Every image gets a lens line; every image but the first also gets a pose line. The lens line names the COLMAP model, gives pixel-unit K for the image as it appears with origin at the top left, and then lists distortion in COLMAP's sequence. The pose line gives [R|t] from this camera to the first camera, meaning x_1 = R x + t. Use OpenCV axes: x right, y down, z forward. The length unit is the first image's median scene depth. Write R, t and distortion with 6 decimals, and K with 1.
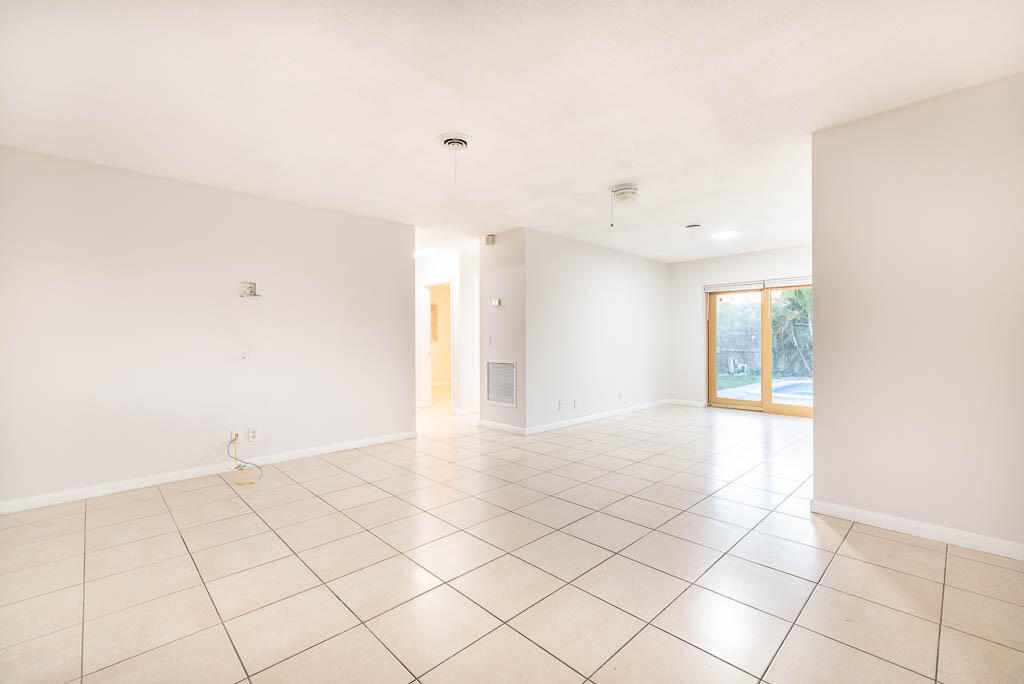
lens RADIAL K [[435.0, 0, 509.5], [0, 435.0, 341.0], [0, 0, 1]] dist [0.001295, 0.000229]
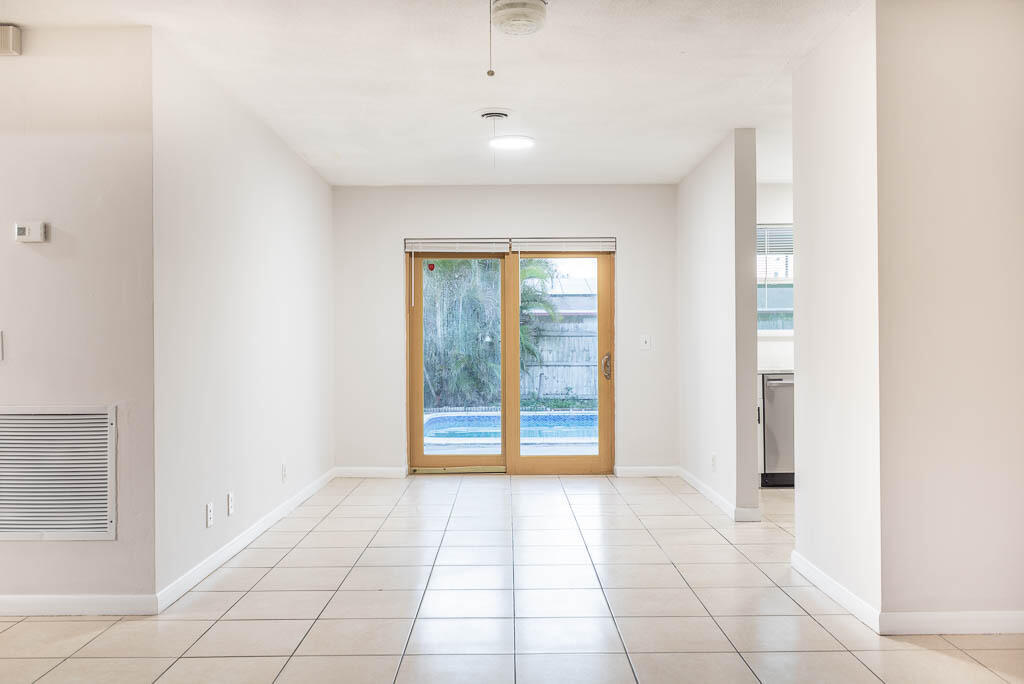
lens RADIAL K [[852.2, 0, 507.0], [0, 852.2, 346.5], [0, 0, 1]] dist [-0.004459, 0.002724]
pose [[0.692561, -0.002956, 0.721353, -0.239980], [0.004434, 0.999990, -0.000159, 0.000384], [-0.721346, 0.003308, 0.692567, 0.280935]]
